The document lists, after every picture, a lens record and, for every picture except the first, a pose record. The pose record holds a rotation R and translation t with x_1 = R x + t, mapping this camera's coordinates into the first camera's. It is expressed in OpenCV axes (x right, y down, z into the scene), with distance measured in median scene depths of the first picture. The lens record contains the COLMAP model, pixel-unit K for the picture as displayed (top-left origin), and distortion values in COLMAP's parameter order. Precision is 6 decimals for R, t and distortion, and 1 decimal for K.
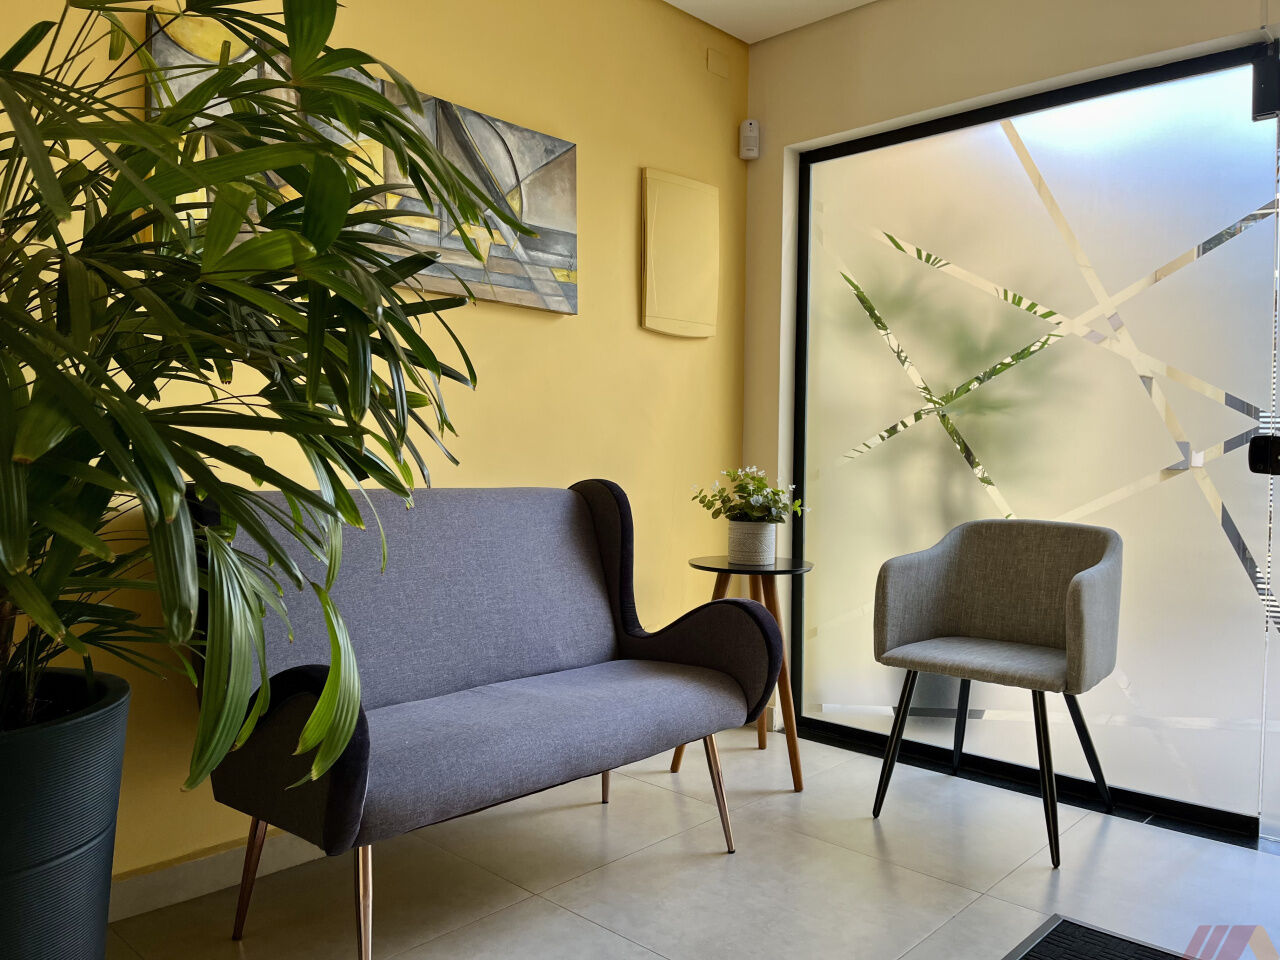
lens RADIAL K [[967.3, 0, 640.5], [0, 967.3, 483.4], [0, 0, 1]] dist [0.086199, -0.105772]
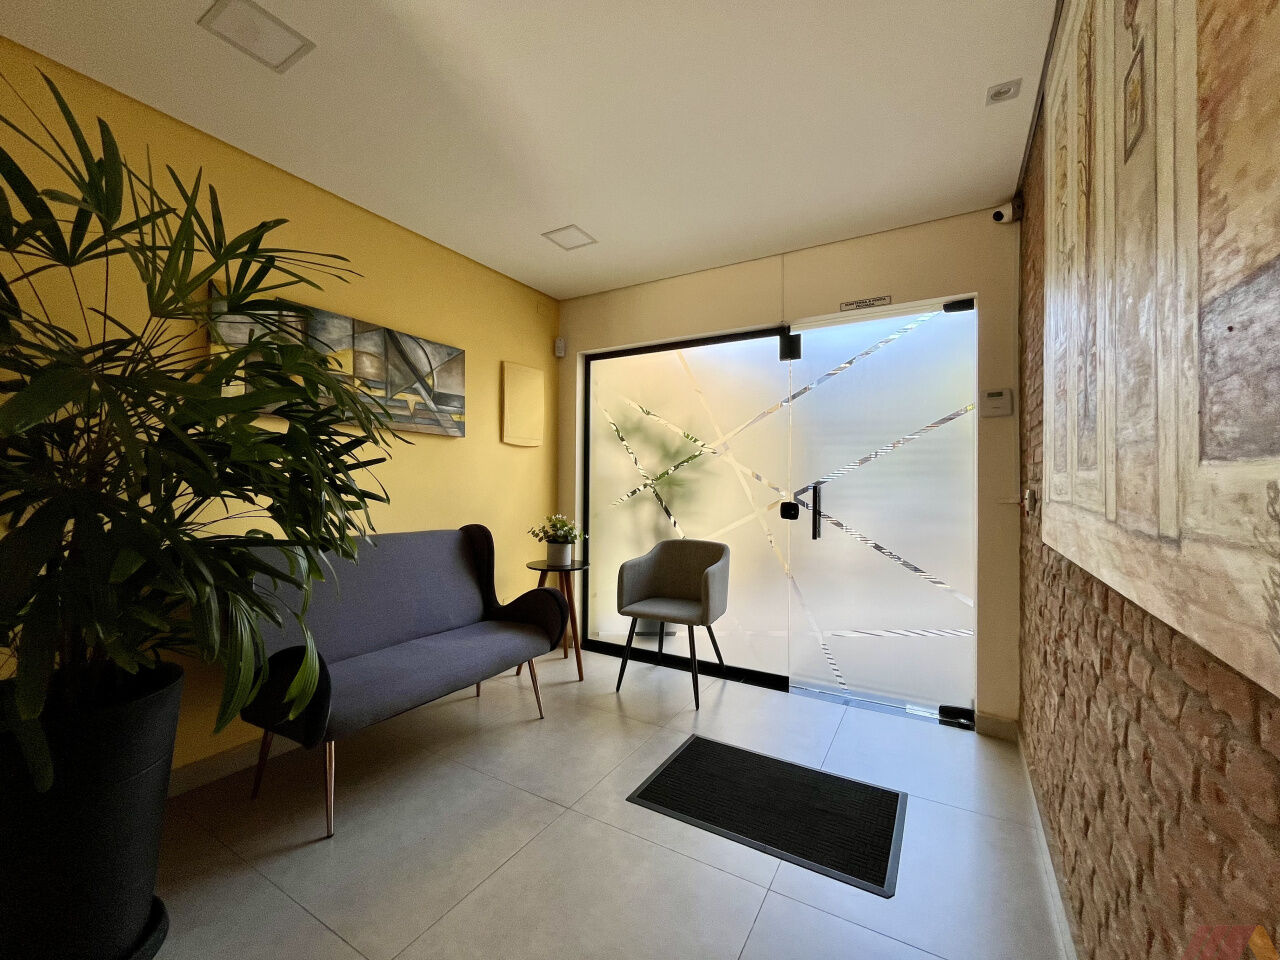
lens RADIAL K [[521.0, 0, 637.8], [0, 521.0, 479.3], [0, 0, 1]] dist [0.002885, 0.000281]
pose [[0.976302, 0.002305, 0.216399, 0.046697], [0.005865, 0.999294, -0.037107, -0.054541], [-0.216331, 0.037497, 0.975600, -0.071227]]
